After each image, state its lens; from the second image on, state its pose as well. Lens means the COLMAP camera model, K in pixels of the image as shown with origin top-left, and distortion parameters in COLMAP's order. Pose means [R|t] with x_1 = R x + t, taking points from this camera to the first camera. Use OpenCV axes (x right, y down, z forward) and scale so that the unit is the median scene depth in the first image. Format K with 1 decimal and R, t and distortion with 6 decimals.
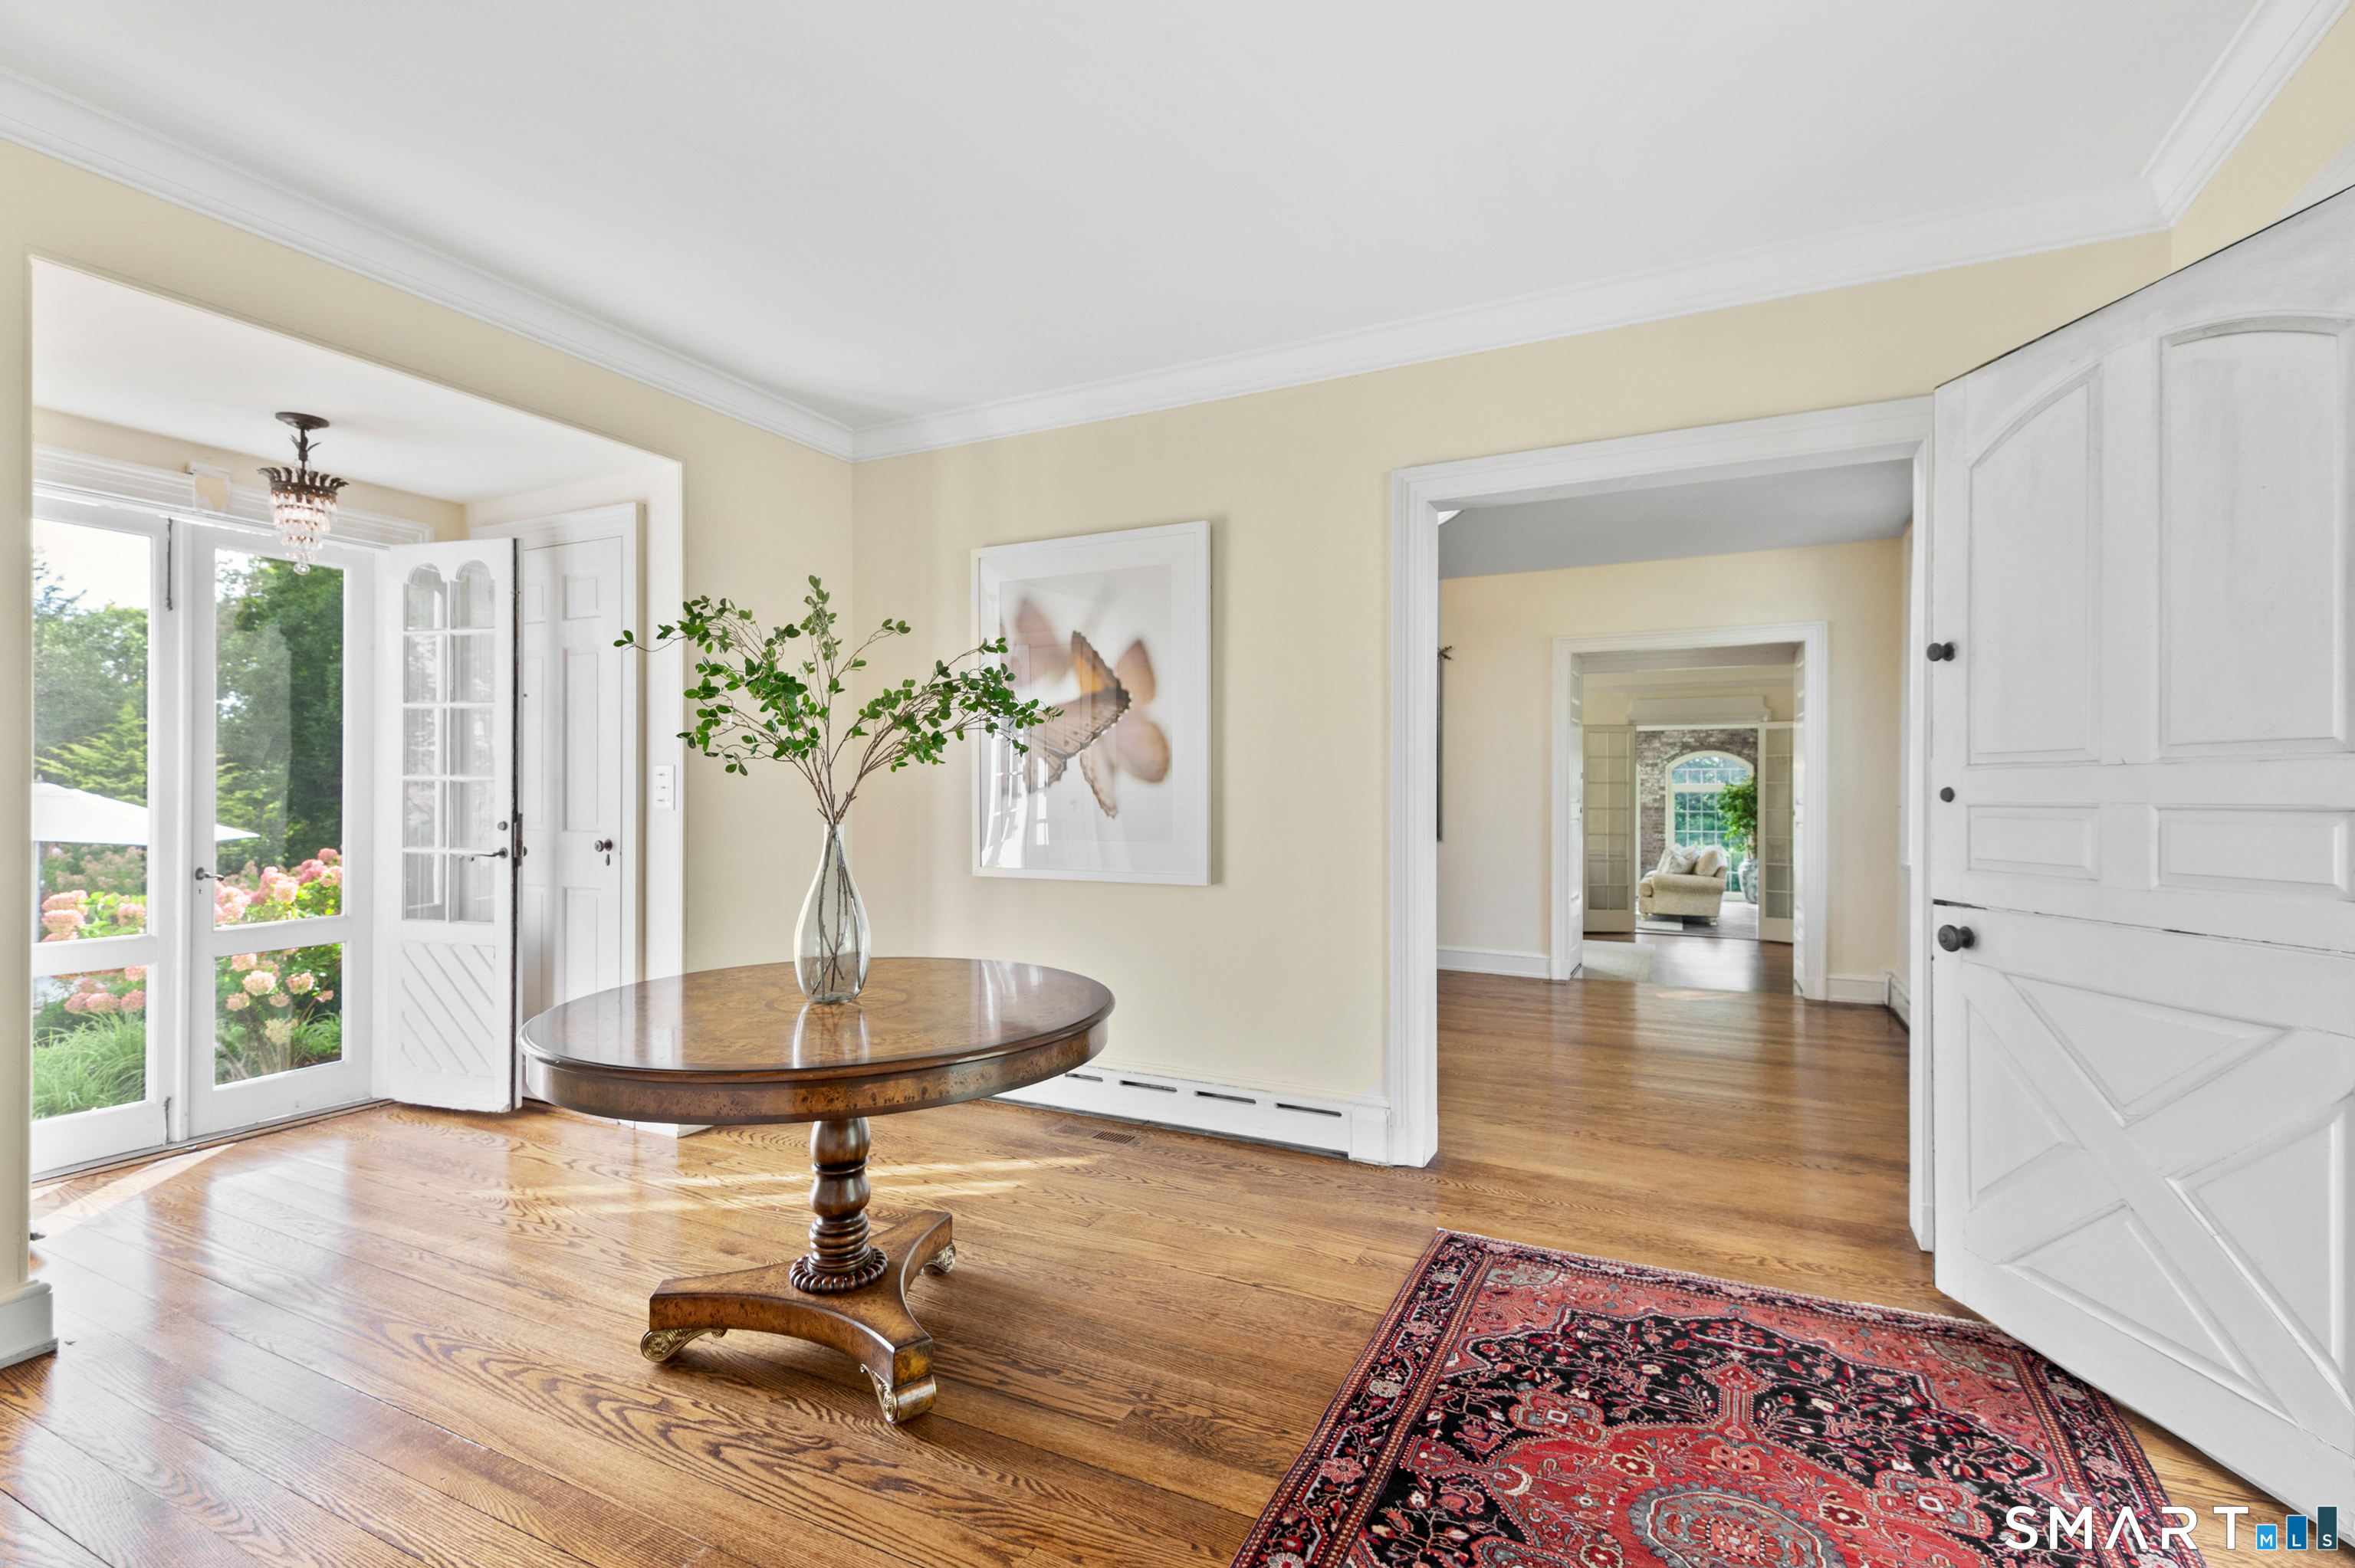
lens RADIAL K [[1088.5, 0, 1167.1], [0, 1088.5, 786.7], [0, 0, 1]] dist [0.010976, -0.000417]
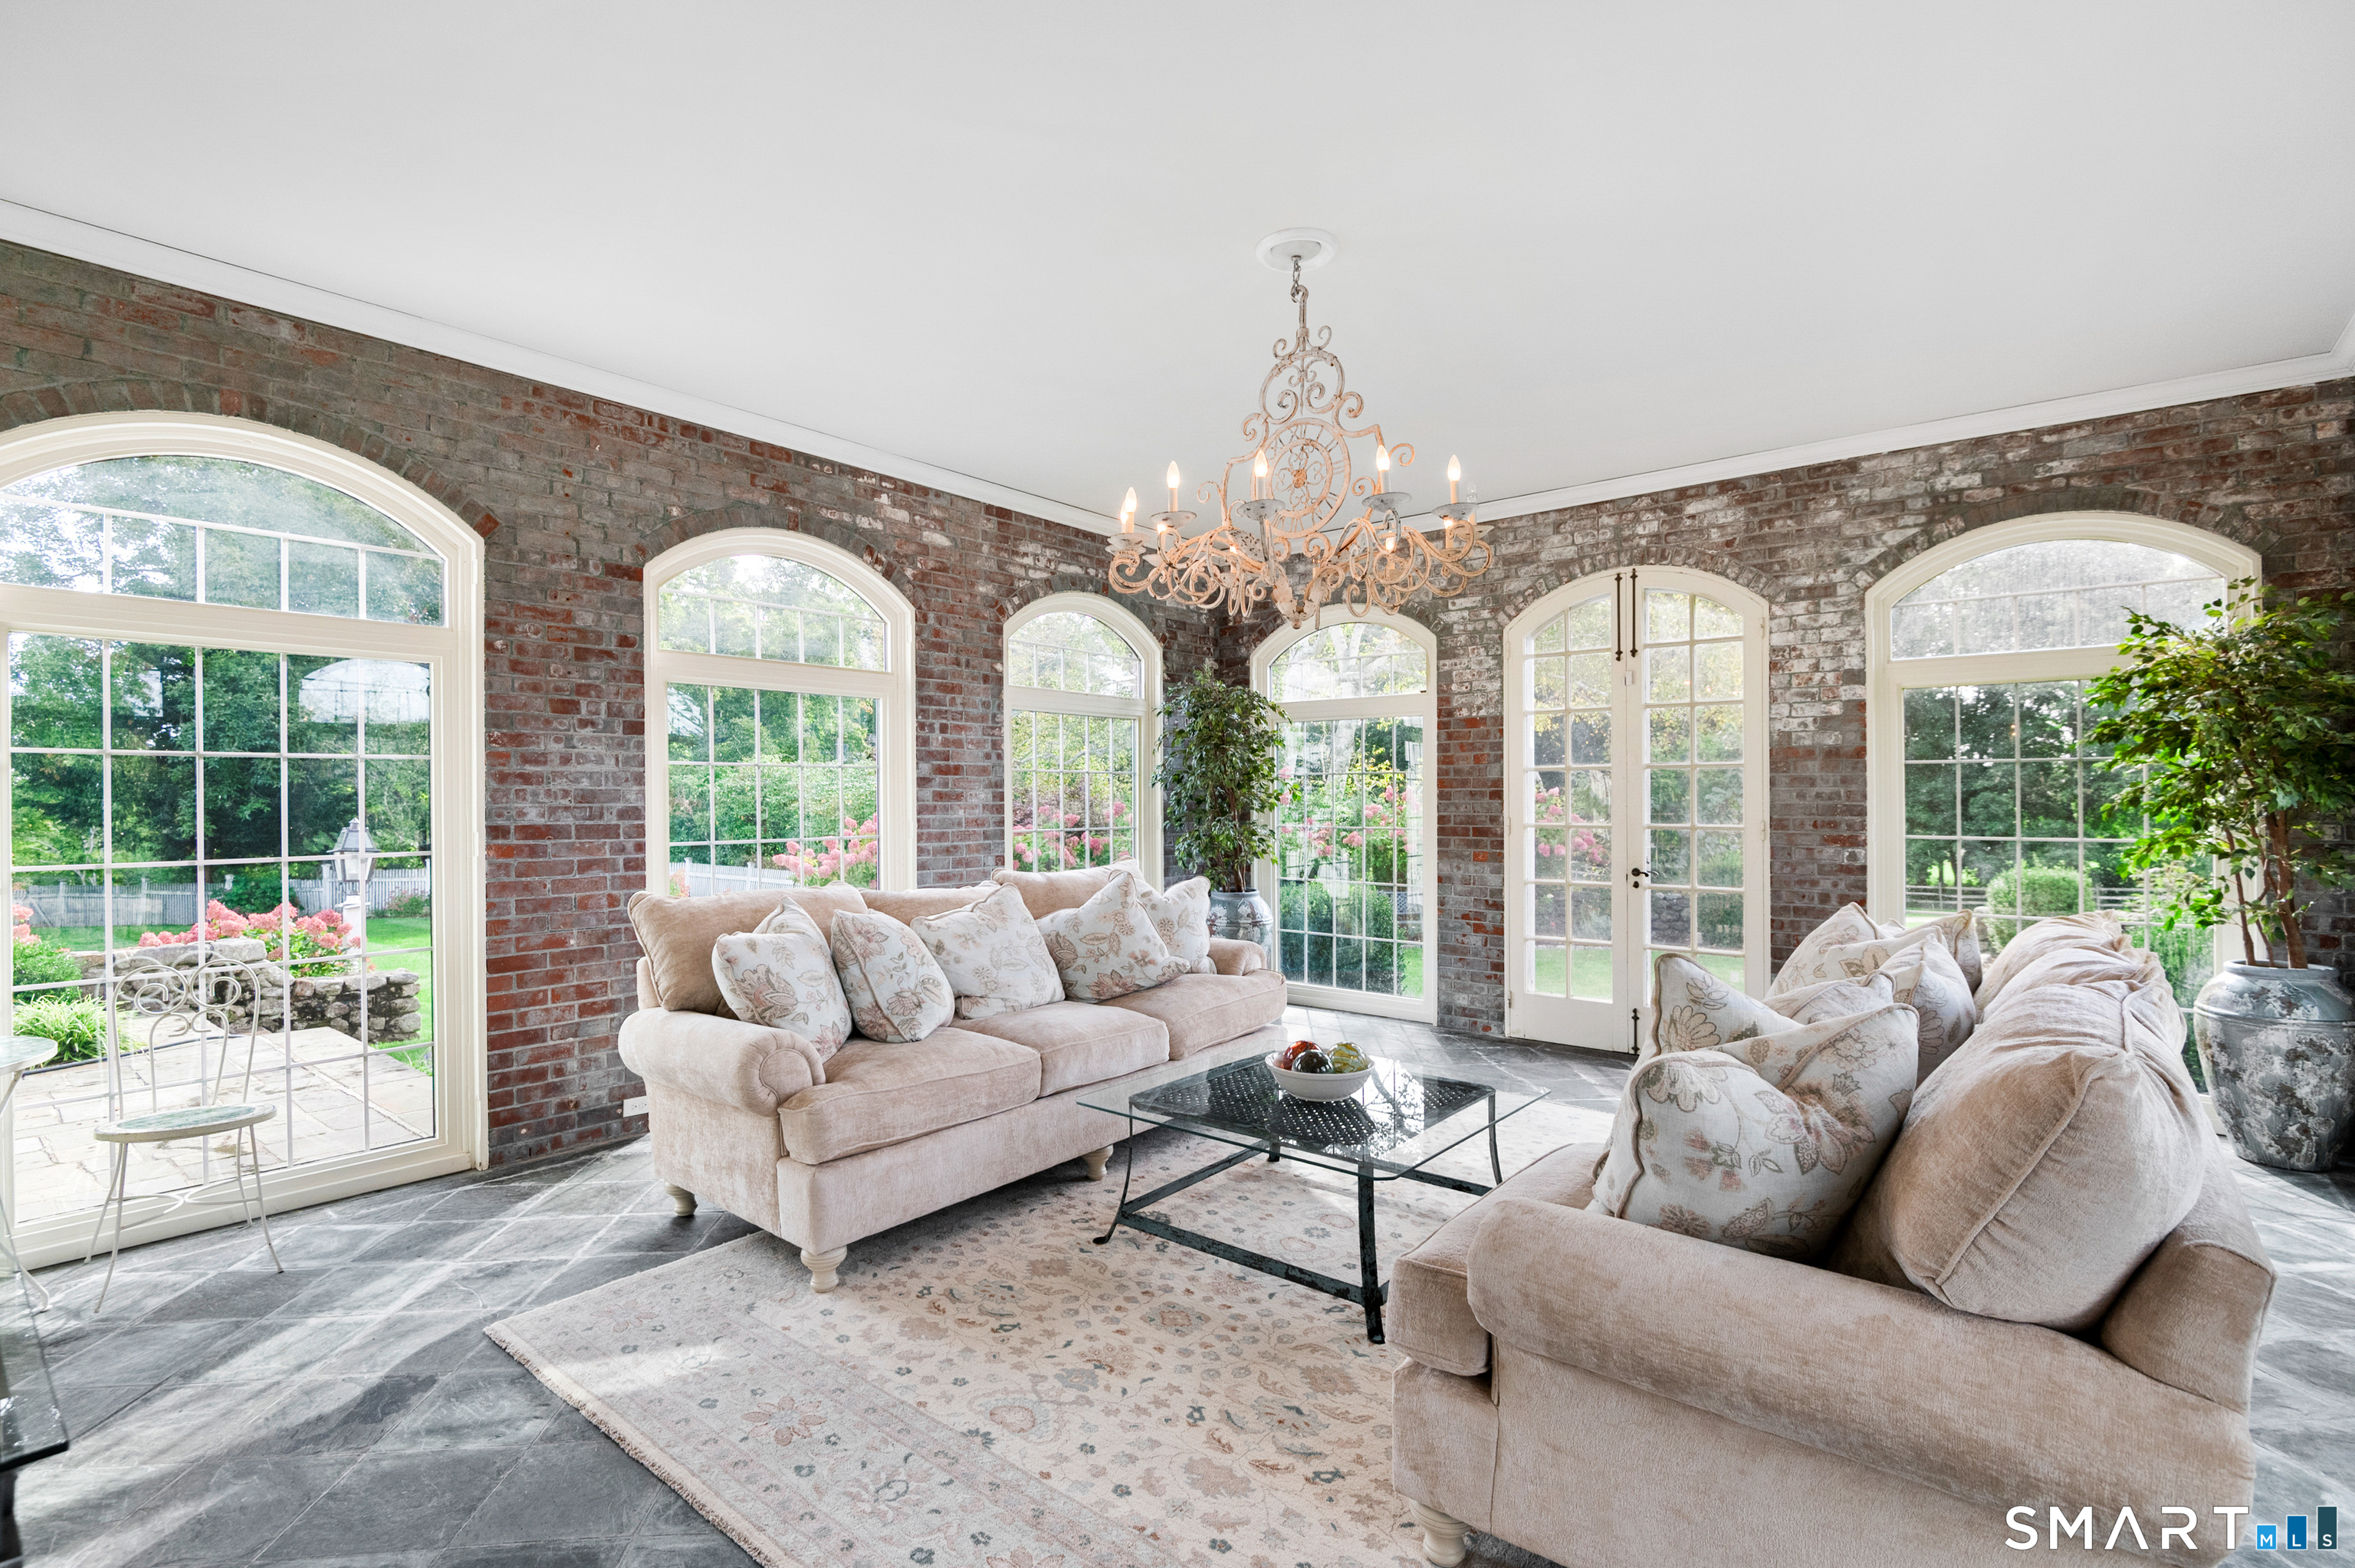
lens RADIAL K [[1088.5, 0, 1192.5], [0, 1088.5, 790.4], [0, 0, 1]] dist [0.010976, -0.000417]
pose [[0.978840, -0.007043, -0.204504, 0.364305], [0.007721, 0.999967, 0.002515, 0.028829], [0.204480, -0.004040, 0.978863, 0.730904]]
